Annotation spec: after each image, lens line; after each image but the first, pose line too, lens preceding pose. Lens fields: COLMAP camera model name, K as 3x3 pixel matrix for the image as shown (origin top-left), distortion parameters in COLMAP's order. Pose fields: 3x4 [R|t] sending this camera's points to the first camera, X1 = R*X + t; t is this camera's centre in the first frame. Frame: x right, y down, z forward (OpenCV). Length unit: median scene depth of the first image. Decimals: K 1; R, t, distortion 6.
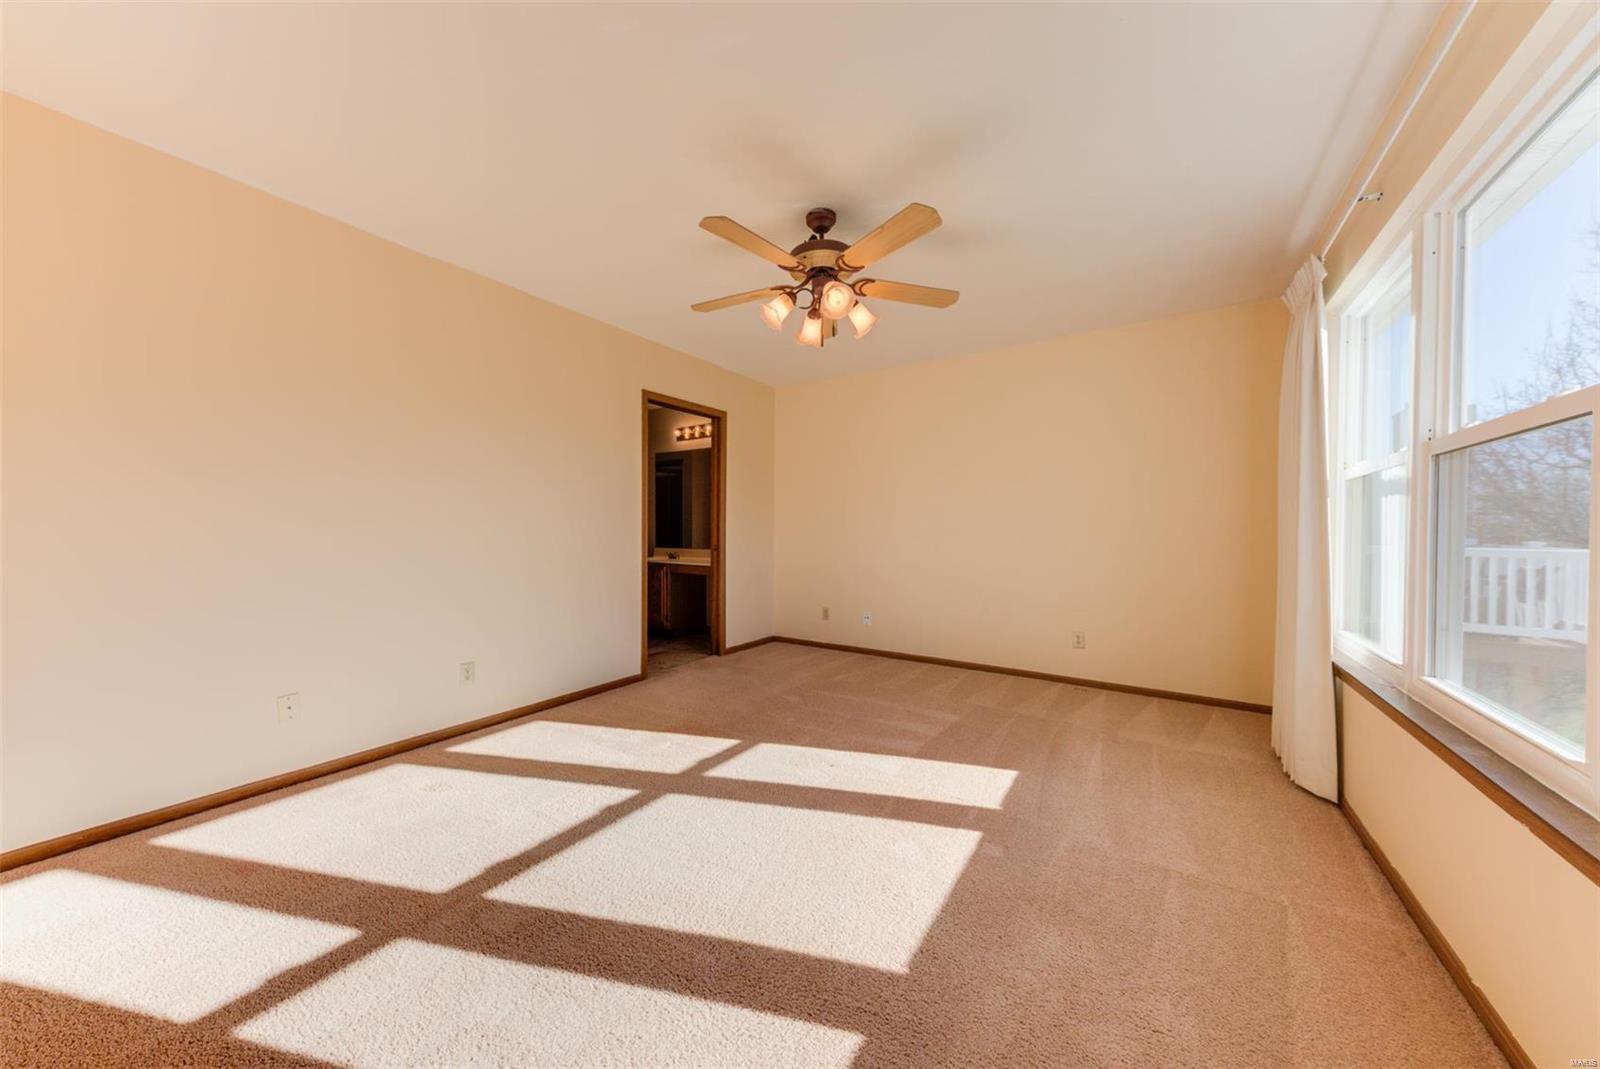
lens RADIAL K [[543.4, 0, 800.0], [0, 543.4, 534.5], [0, 0, 1]] dist [0.035717, -0.007854]
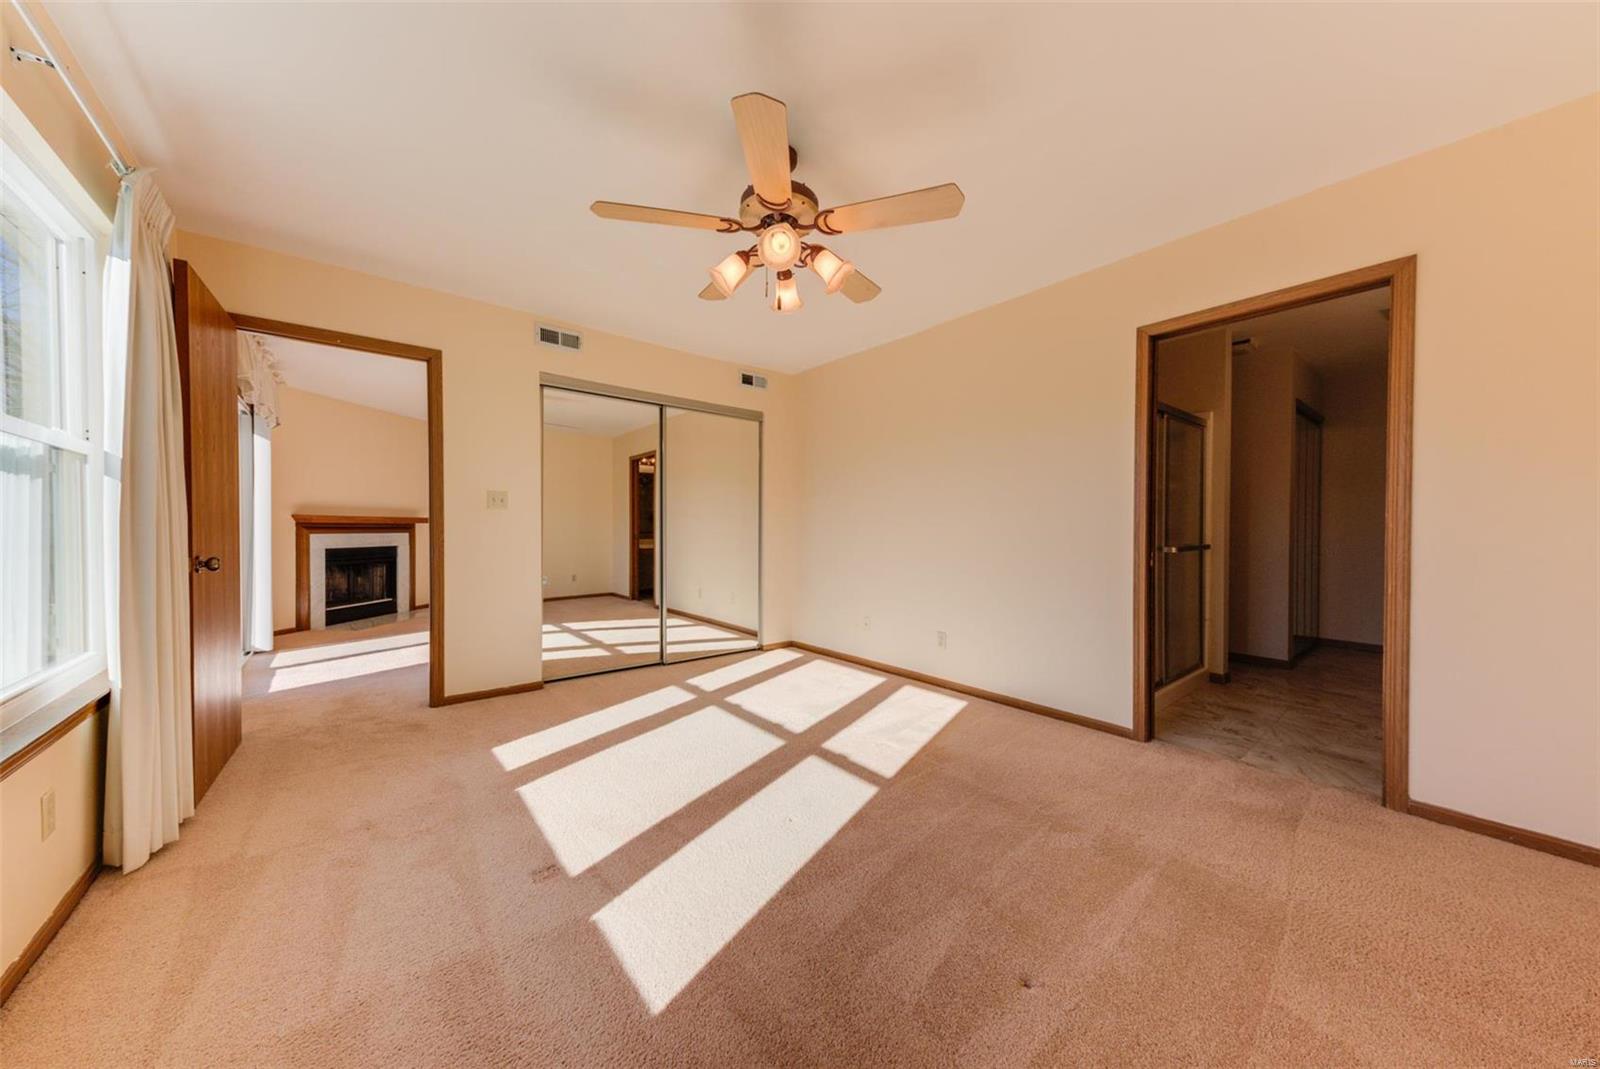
lens RADIAL K [[543.4, 0, 800.0], [0, 543.4, 534.5], [0, 0, 1]] dist [0.035717, -0.007854]
pose [[-0.304307, 0.007030, -0.952548, 0.805319], [-0.011077, 0.999879, 0.010919, -0.004416], [0.952510, 0.013874, -0.304192, 1.232740]]
